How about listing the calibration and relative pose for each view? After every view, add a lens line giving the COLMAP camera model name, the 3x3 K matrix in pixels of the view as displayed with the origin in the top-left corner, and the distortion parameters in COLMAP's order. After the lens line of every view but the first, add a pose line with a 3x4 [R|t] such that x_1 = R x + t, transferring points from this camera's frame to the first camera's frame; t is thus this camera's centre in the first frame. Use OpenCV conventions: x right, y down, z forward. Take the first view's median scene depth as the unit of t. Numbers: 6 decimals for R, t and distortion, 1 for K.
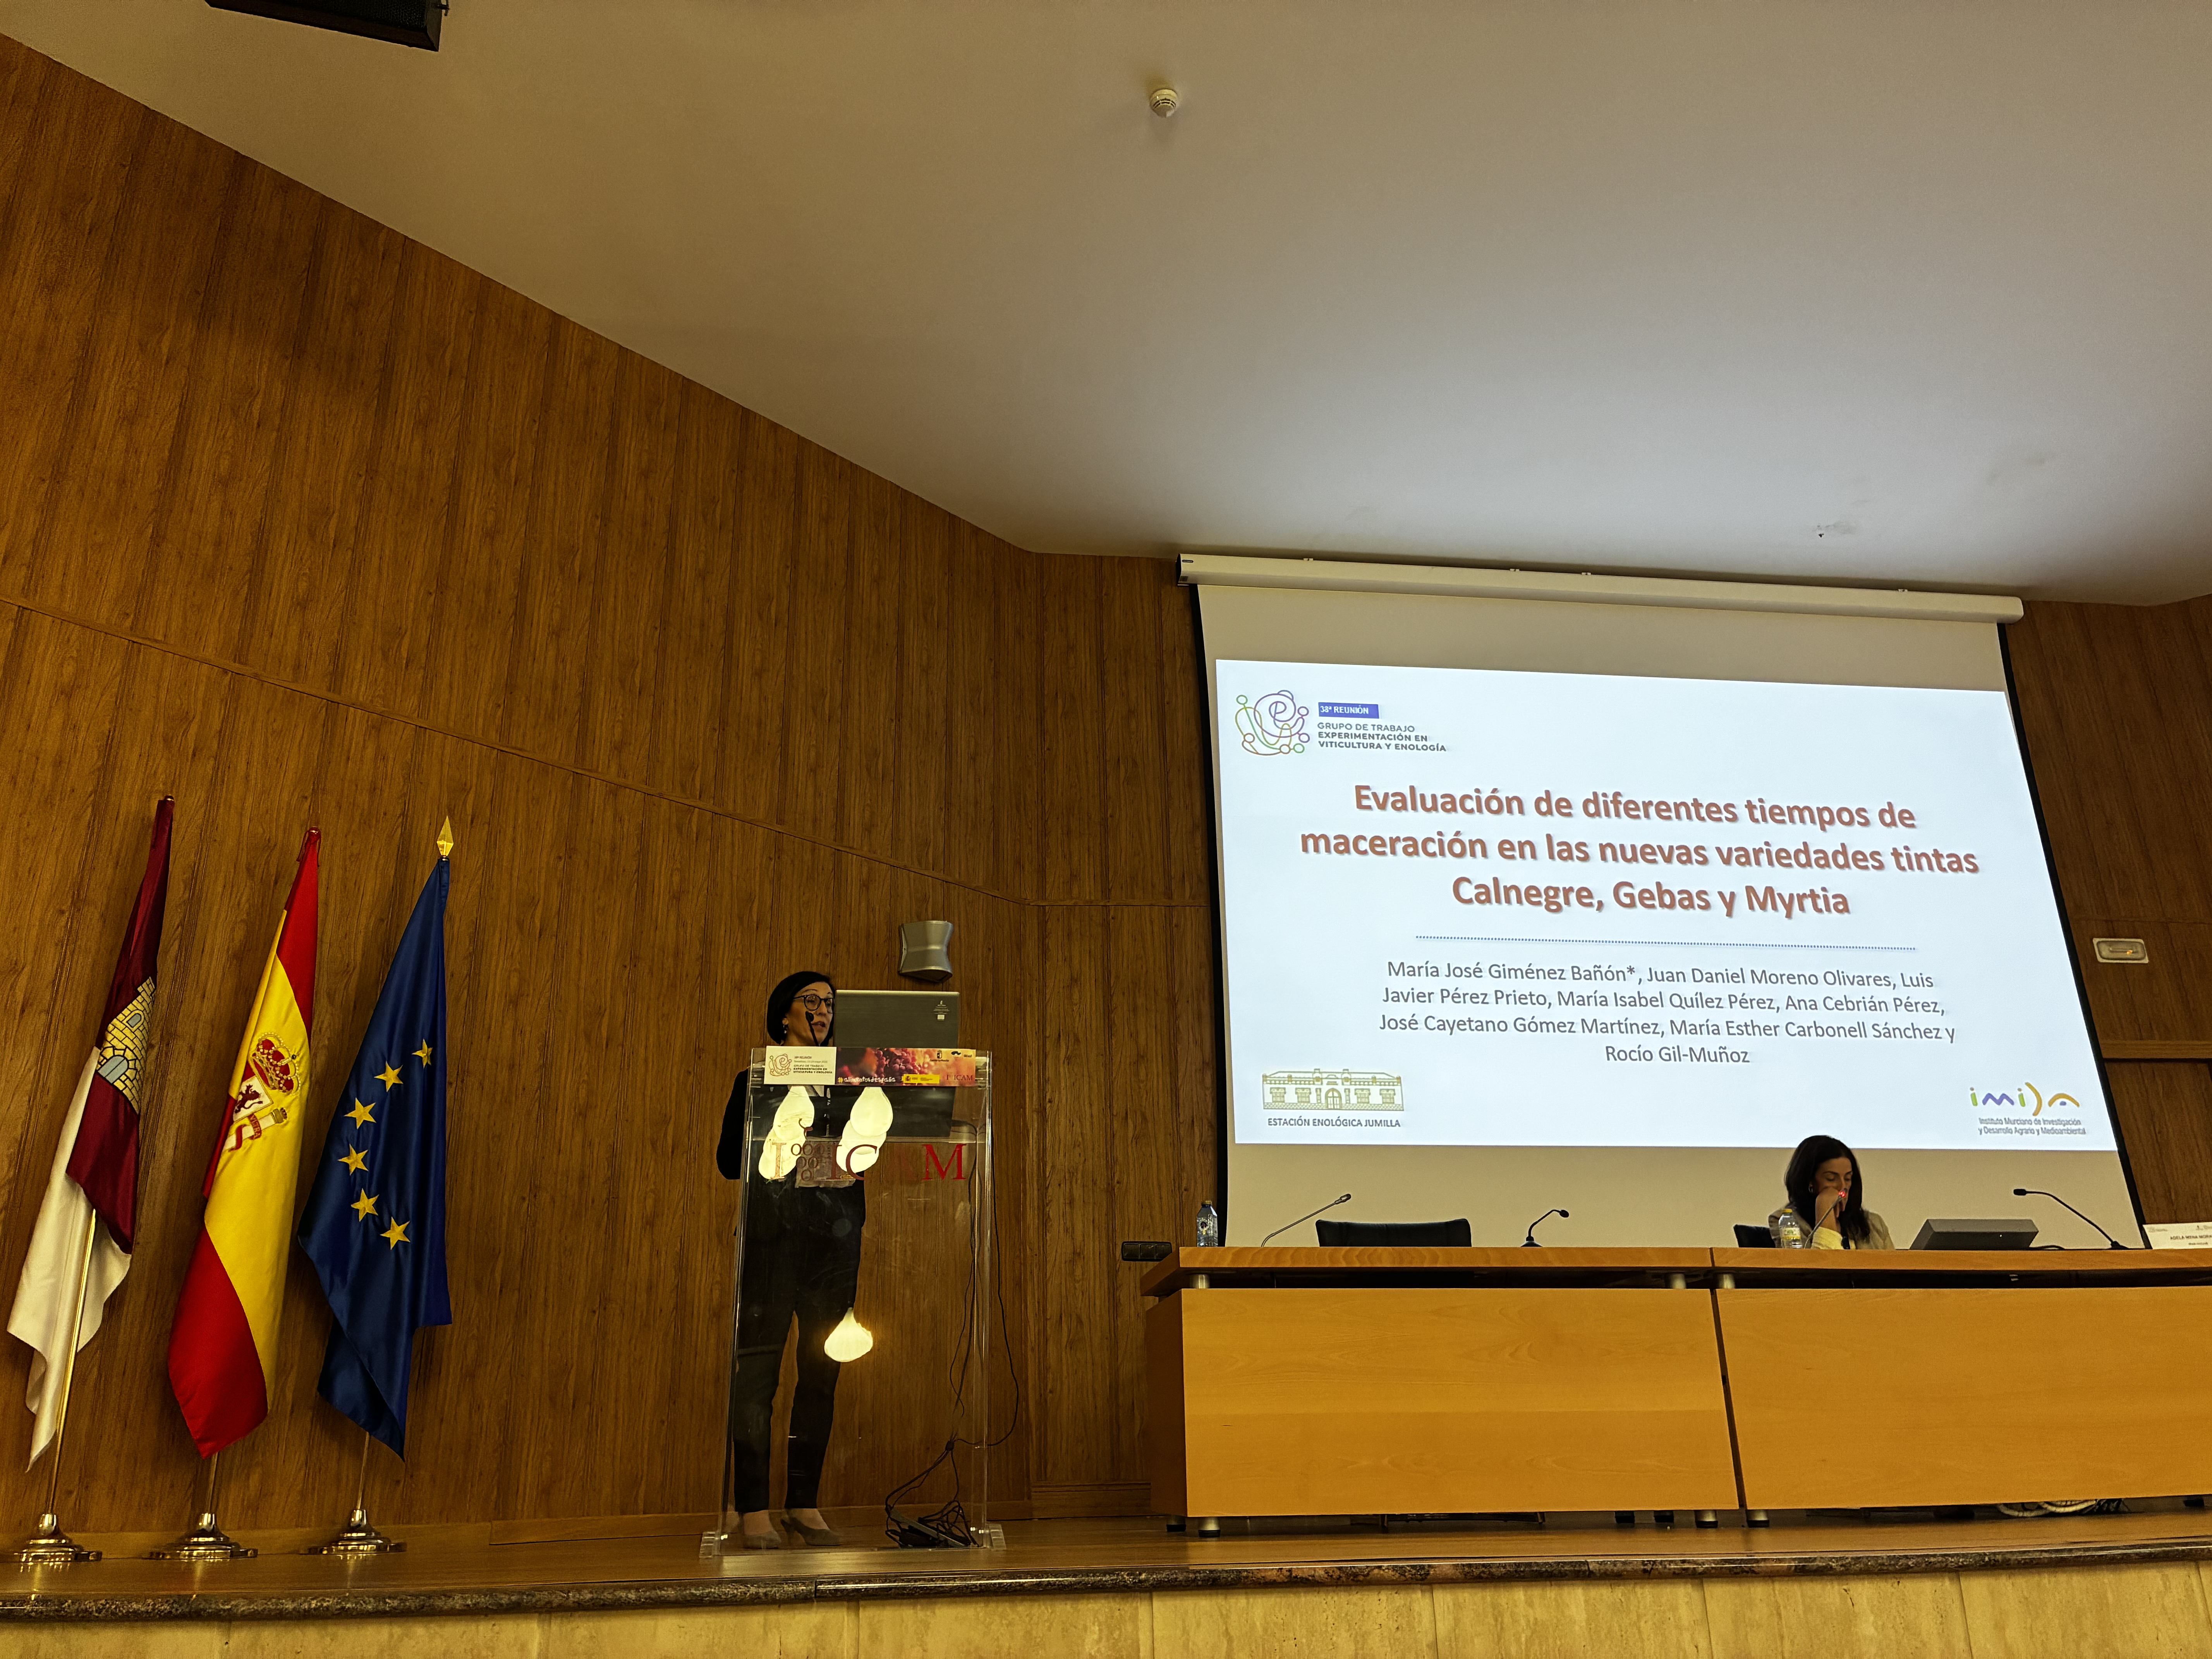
lens RADIAL K [[1644.0, 0, 1118.6], [0, 1644.0, 821.8], [0, 0, 1]] dist [0.071547, -0.099635]
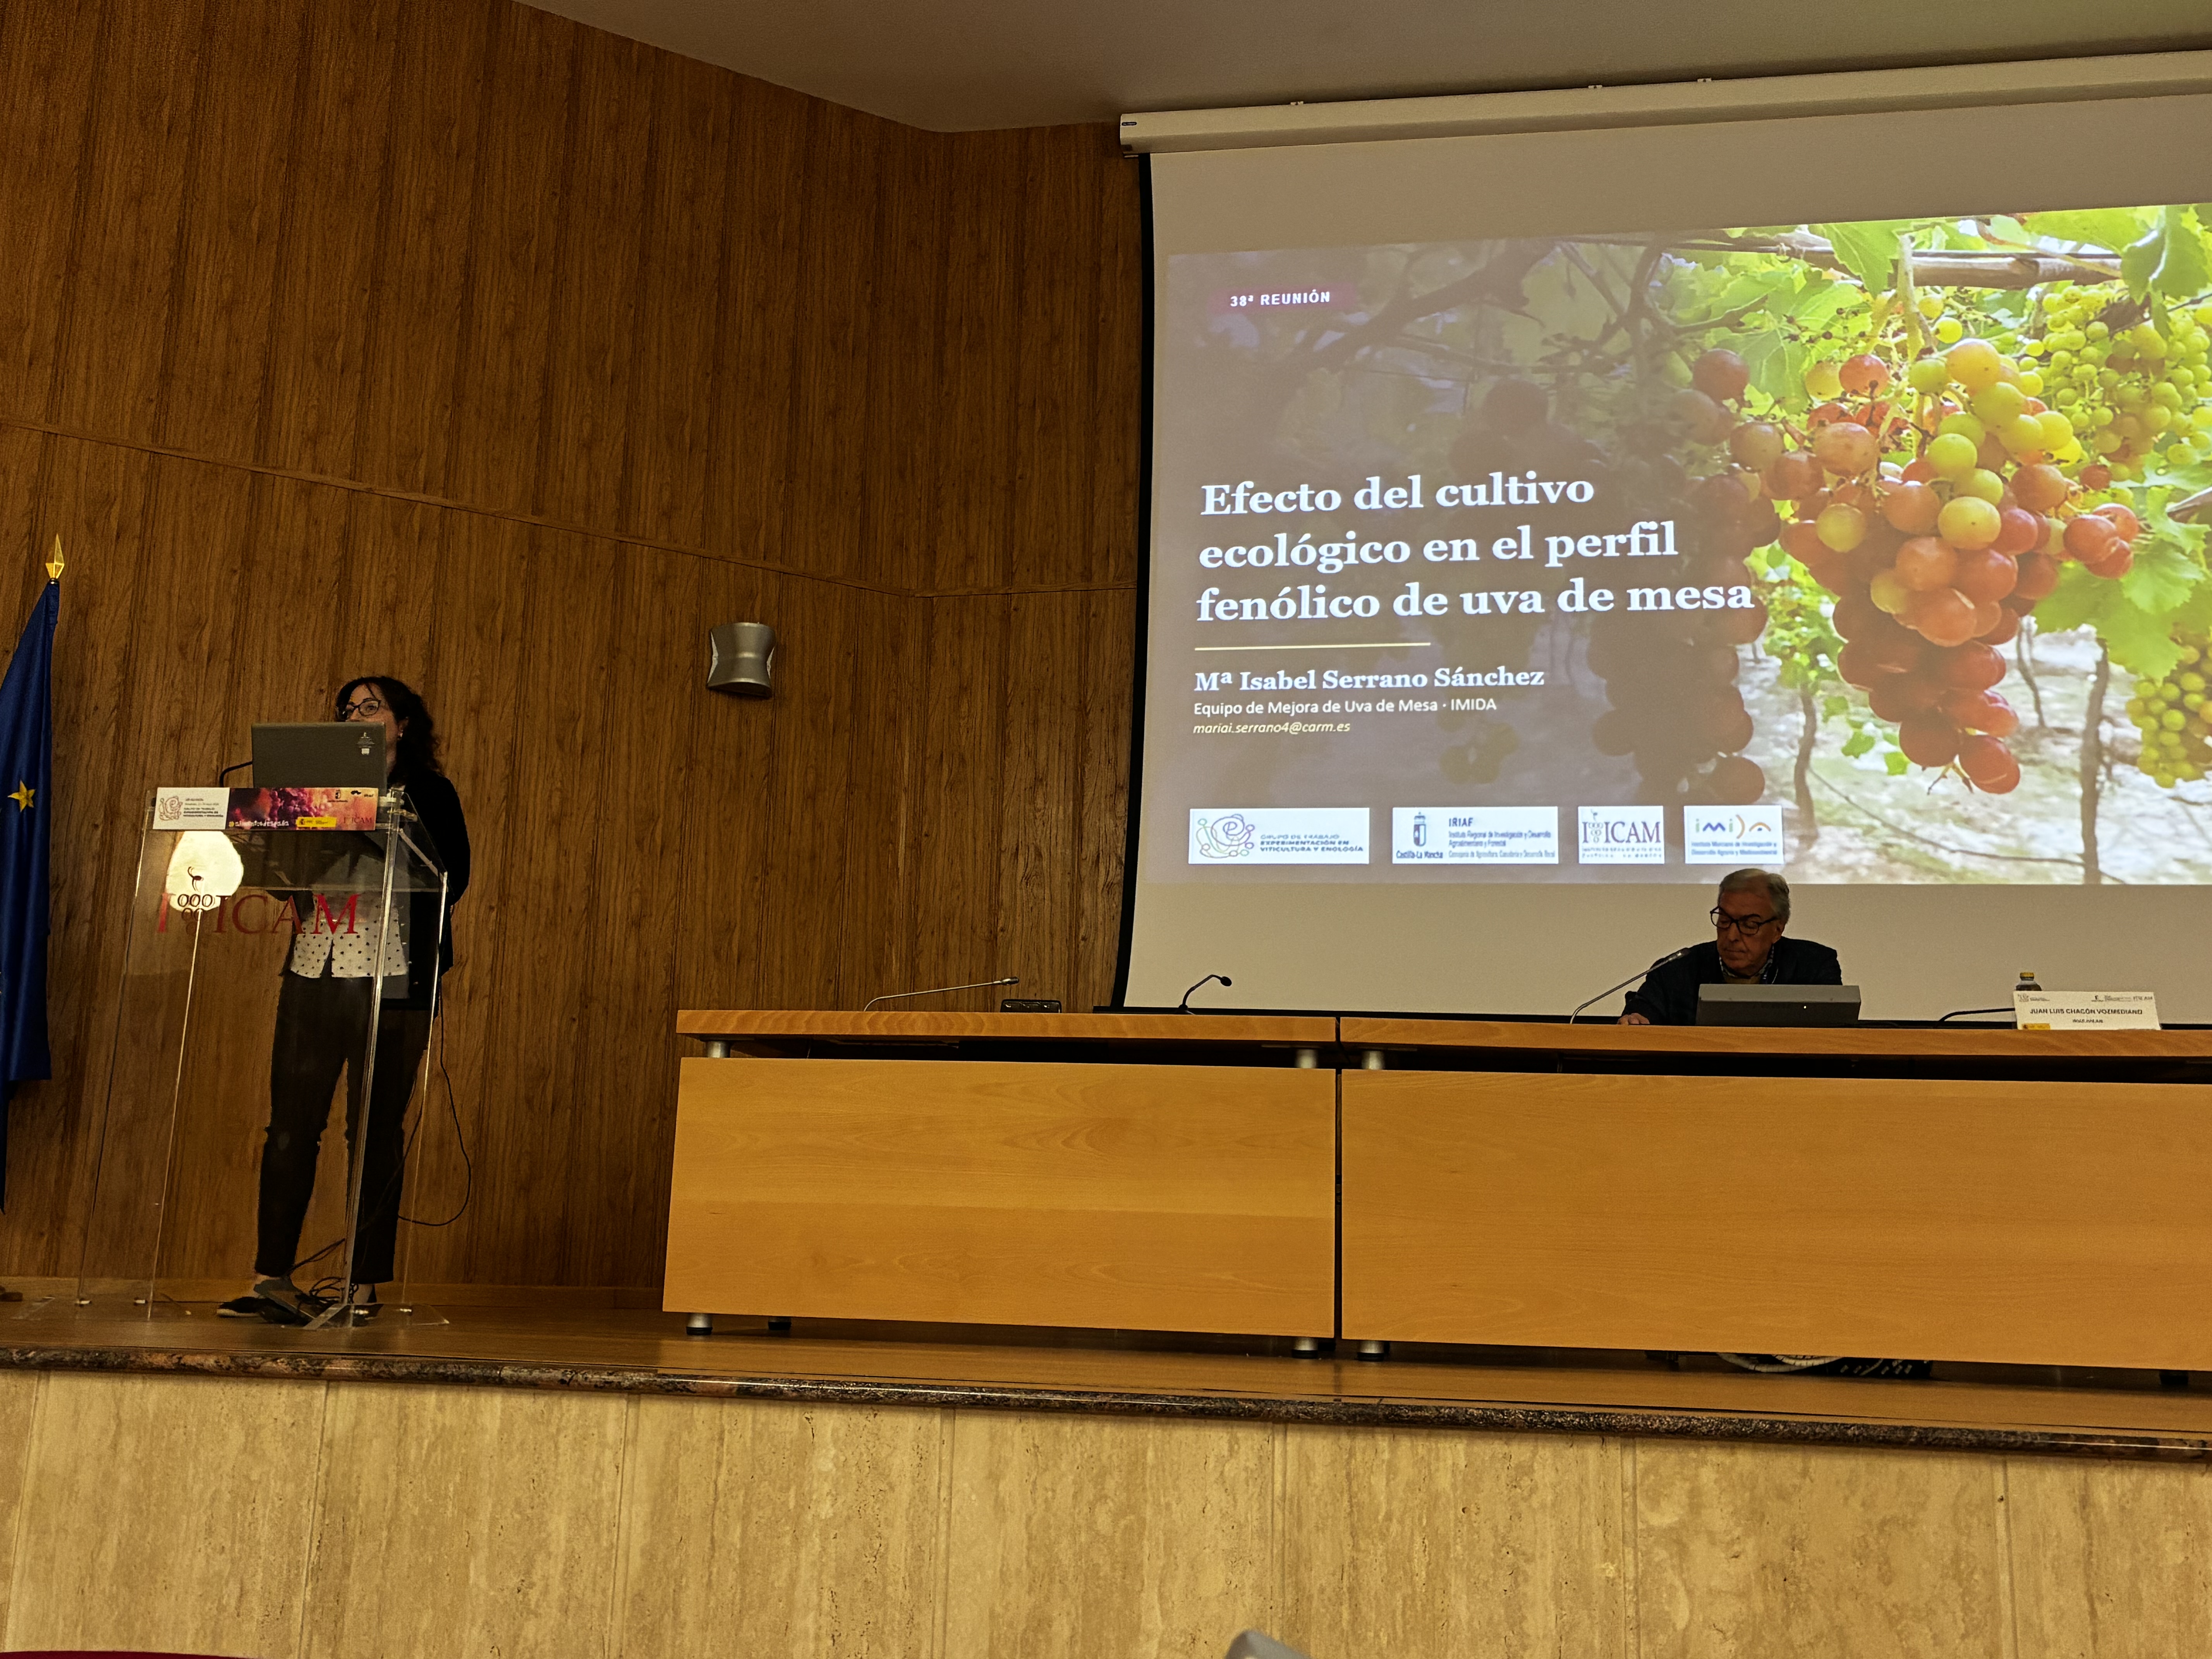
lens RADIAL K [[2125.5, 0, 1097.9], [0, 2125.5, 817.3], [0, 0, 1]] dist [0.053827, -0.070543]
pose [[0.955283, -0.012836, -0.295413, 0.503242], [0.061272, 0.985967, 0.155293, 0.002382], [0.289274, -0.166449, 0.942664, 0.043538]]
